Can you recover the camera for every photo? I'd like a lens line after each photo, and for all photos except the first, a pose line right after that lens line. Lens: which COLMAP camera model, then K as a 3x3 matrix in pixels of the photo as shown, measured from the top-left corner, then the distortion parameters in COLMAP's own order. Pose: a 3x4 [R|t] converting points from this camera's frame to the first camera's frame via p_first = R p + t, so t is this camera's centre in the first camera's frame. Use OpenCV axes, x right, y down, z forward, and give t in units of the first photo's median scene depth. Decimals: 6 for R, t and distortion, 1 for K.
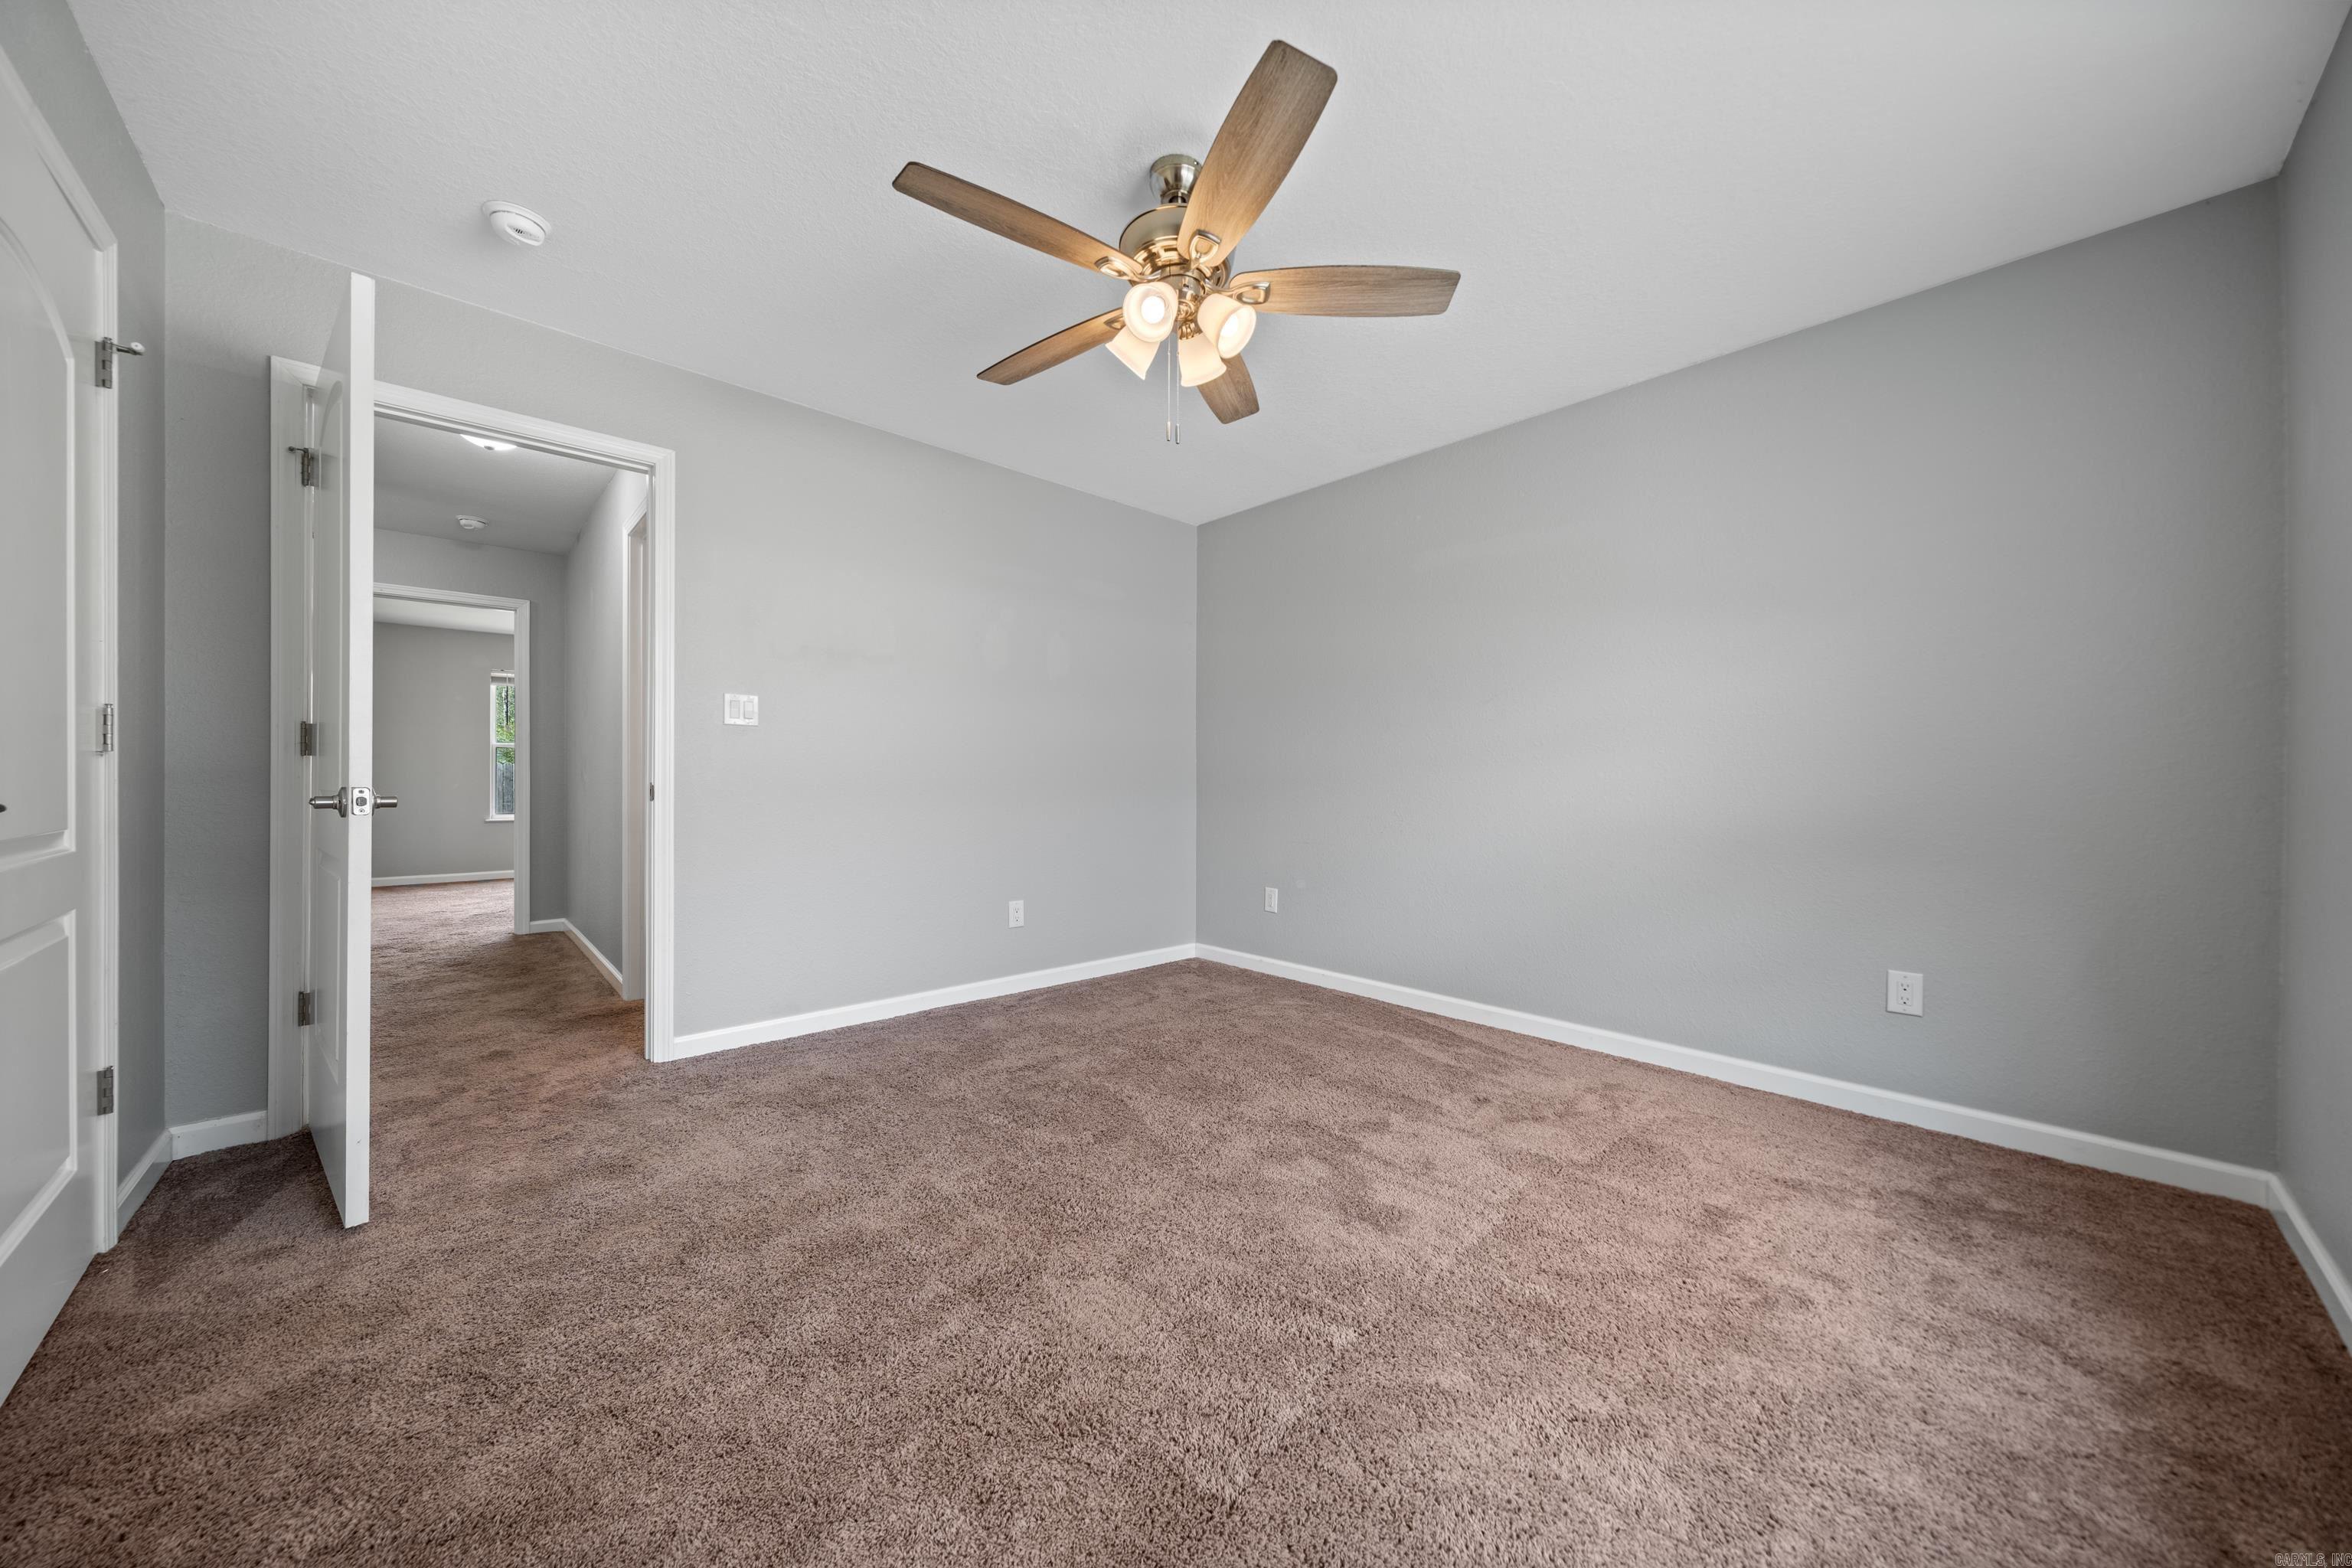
lens RADIAL K [[802.5, 0, 1176.0], [0, 802.5, 784.0], [0, 0, 1]] dist [-0.000566, -0.000010]
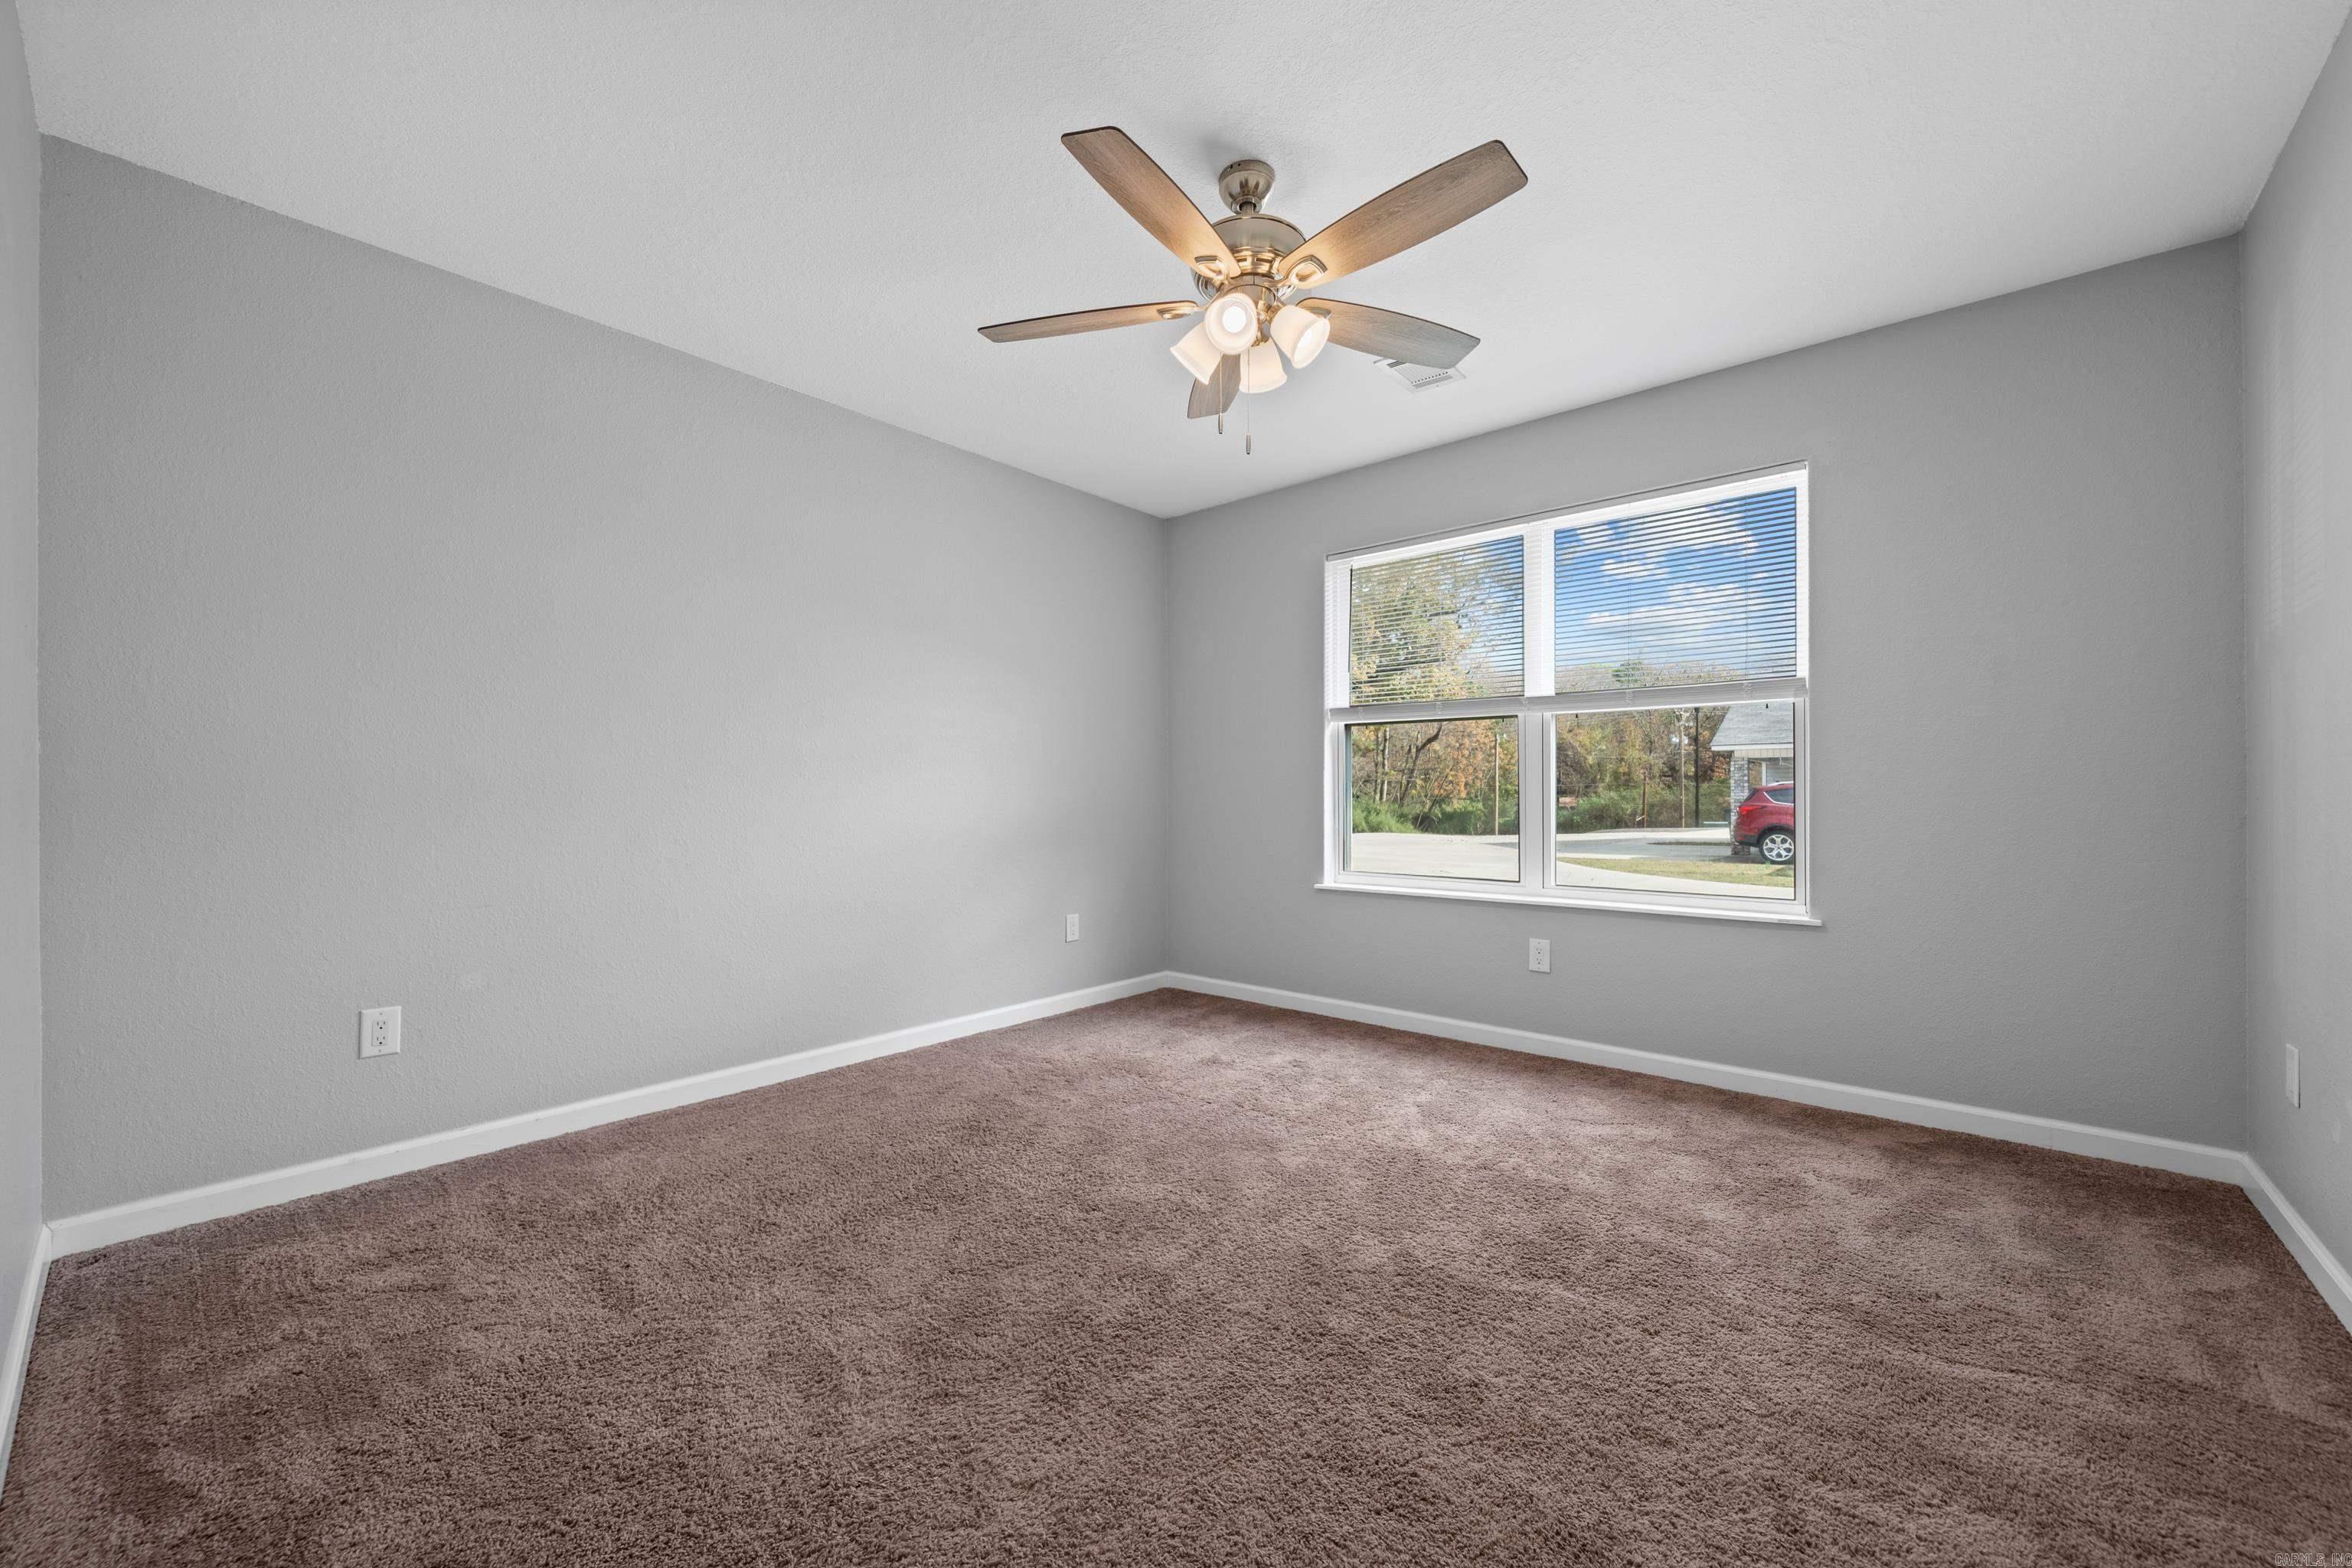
lens RADIAL K [[885.6, 0, 1176.0], [0, 885.6, 784.0], [0, 0, 1]] dist [-0.000231, 0.000207]
pose [[-0.094136, 0.010283, 0.995506, -1.000134], [0.009584, 0.999910, -0.009422, -0.005934], [-0.995513, 0.008654, -0.094226, 1.117849]]
